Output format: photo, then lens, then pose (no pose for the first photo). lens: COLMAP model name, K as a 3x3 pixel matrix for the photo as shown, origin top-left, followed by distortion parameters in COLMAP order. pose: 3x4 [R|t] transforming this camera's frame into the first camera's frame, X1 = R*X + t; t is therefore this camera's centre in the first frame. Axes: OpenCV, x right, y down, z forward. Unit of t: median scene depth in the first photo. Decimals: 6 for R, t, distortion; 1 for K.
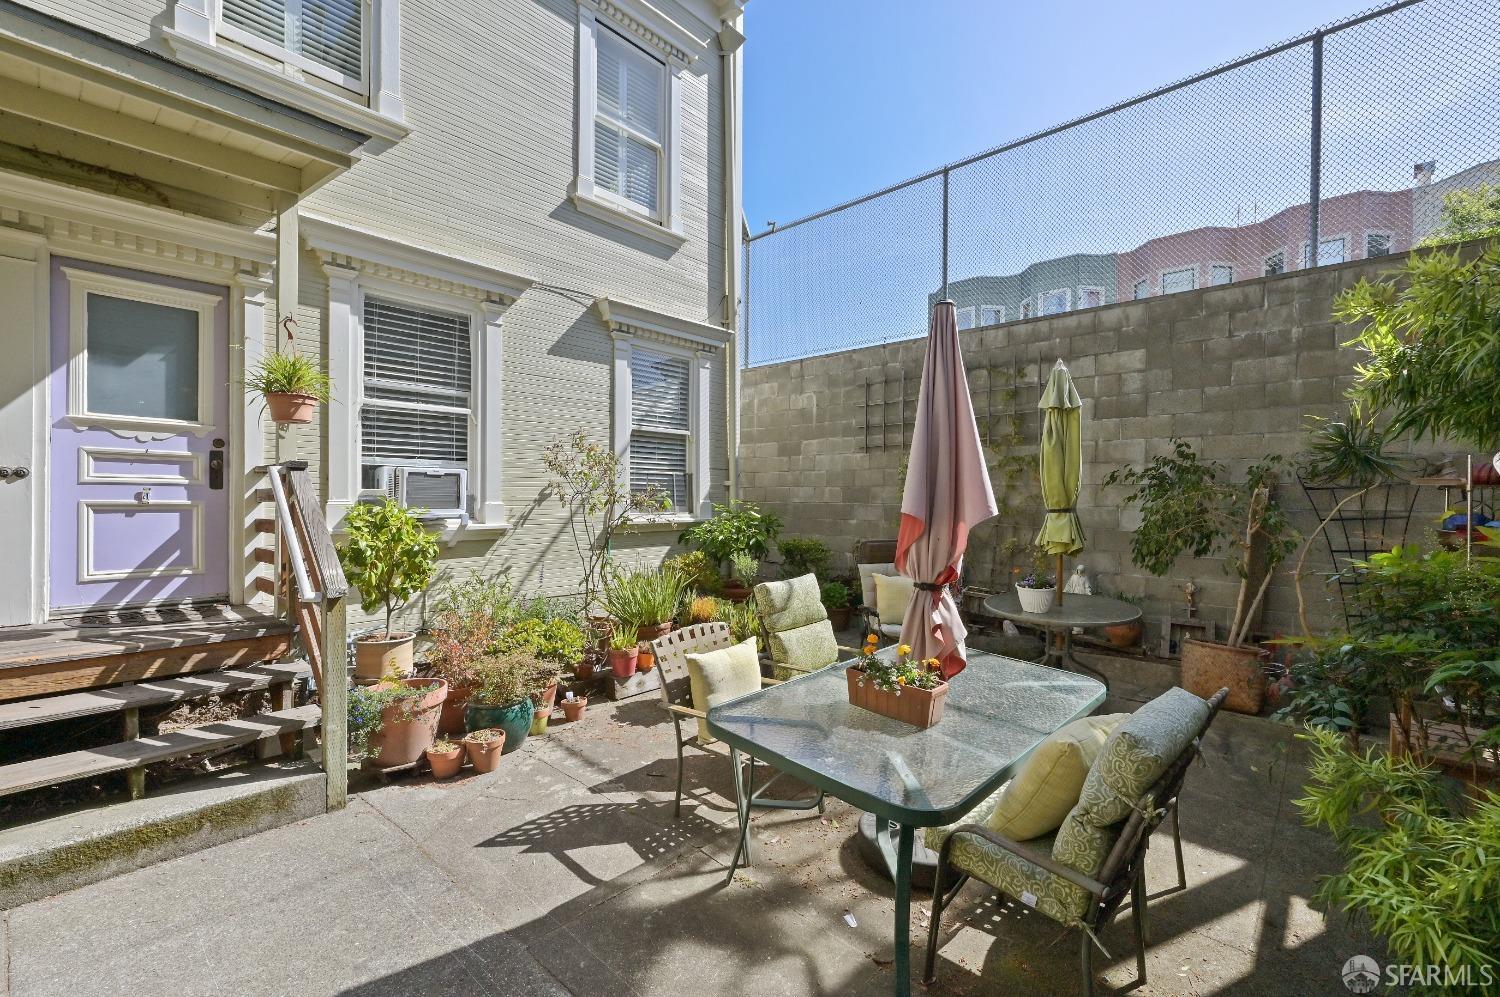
lens RADIAL K [[631.1, 0, 750.0], [0, 631.1, 498.5], [0, 0, 1]] dist [0.002230, 0.000173]
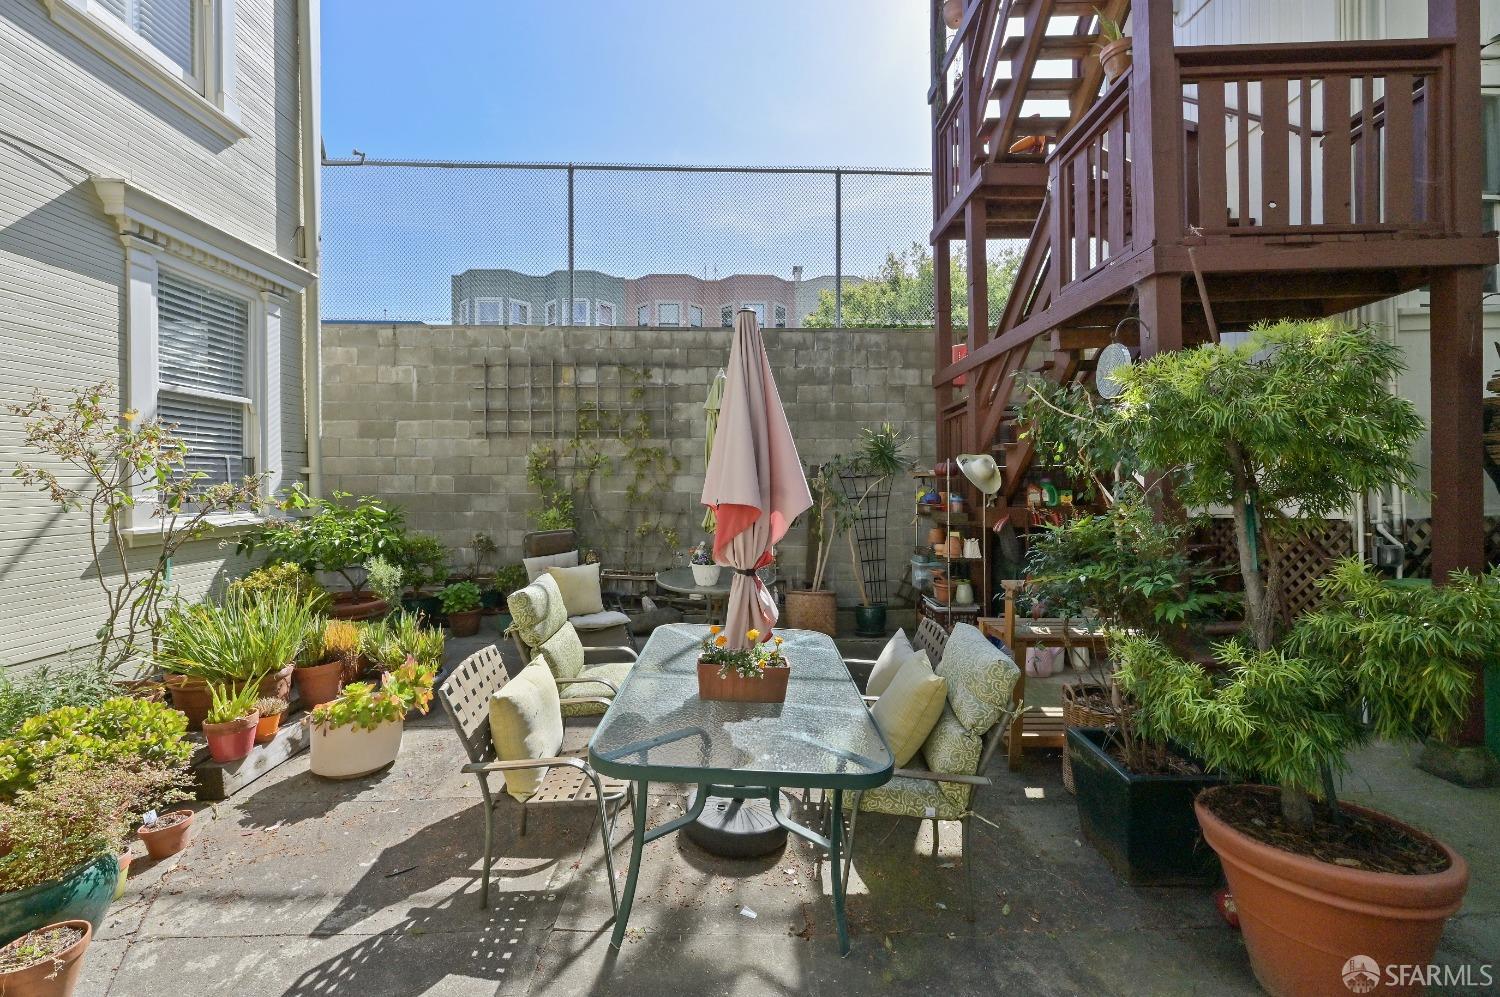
lens RADIAL K [[597.7, 0, 751.2], [0, 597.7, 481.6], [0, 0, 1]] dist [0.001488, 0.000020]
pose [[0.715887, -0.006797, 0.698183, -0.183267], [0.009745, 0.999952, -0.000256, -0.006107], [-0.698148, 0.006987, 0.715920, 0.115349]]
